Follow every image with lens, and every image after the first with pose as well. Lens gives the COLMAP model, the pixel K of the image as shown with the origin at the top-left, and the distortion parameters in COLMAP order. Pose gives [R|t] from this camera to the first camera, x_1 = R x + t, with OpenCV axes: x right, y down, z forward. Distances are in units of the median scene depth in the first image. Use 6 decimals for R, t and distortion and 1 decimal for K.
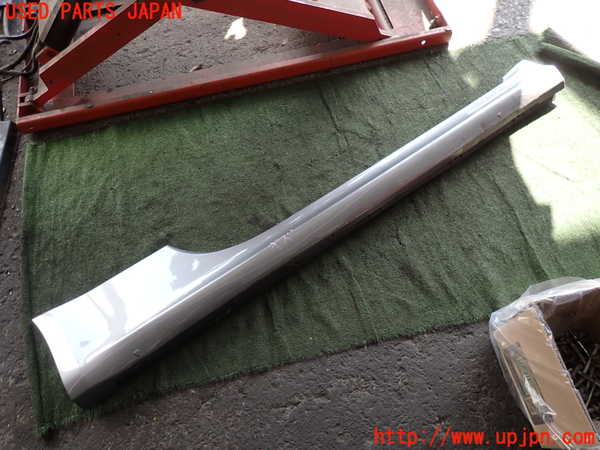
lens RADIAL K [[444.0, 0, 297.1], [0, 444.0, 228.4], [0, 0, 1]] dist [0.011380, -0.005432]
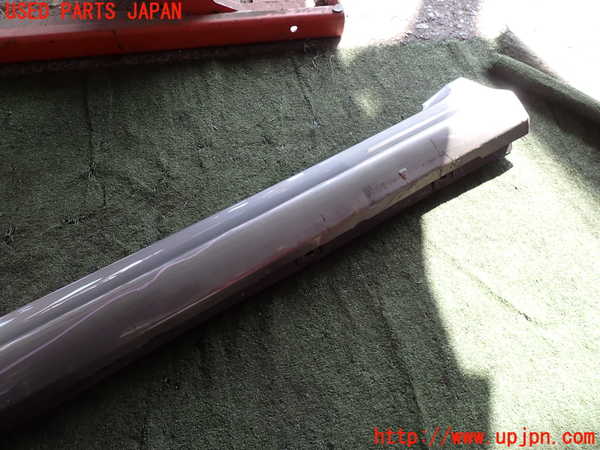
lens RADIAL K [[444.0, 0, 297.1], [0, 444.0, 228.4], [0, 0, 1]] dist [0.011380, -0.005432]
pose [[0.992796, 0.082407, 0.086975, 0.290722], [-0.078207, 0.995650, -0.050638, -0.154623], [-0.090769, 0.043471, 0.994923, 0.505011]]
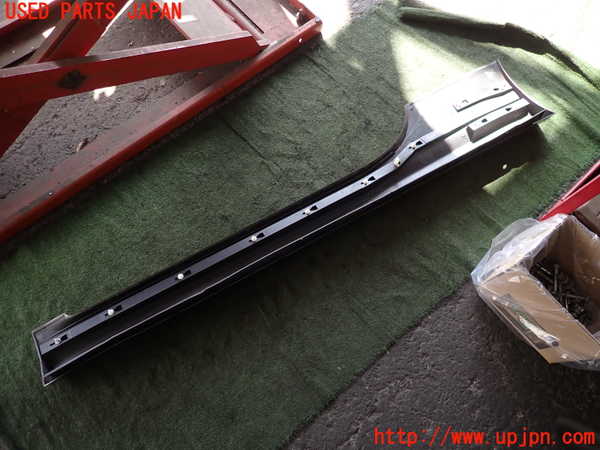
lens RADIAL K [[444.0, 0, 297.1], [0, 444.0, 228.4], [0, 0, 1]] dist [0.011380, -0.005432]
pose [[0.885164, -0.401364, 0.235354, -0.142467], [0.376220, 0.915034, 0.145507, -0.201240], [-0.273758, -0.040253, 0.960956, 0.029238]]
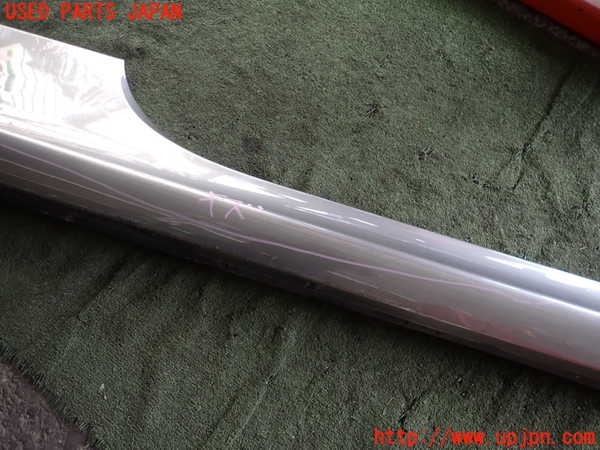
lens RADIAL K [[444.0, 0, 297.1], [0, 444.0, 228.4], [0, 0, 1]] dist [0.011380, -0.005432]
pose [[0.617568, 0.758757, -0.207116, 0.106553], [-0.733850, 0.650619, 0.195346, -0.086300], [0.282973, 0.031352, 0.958615, 0.500075]]
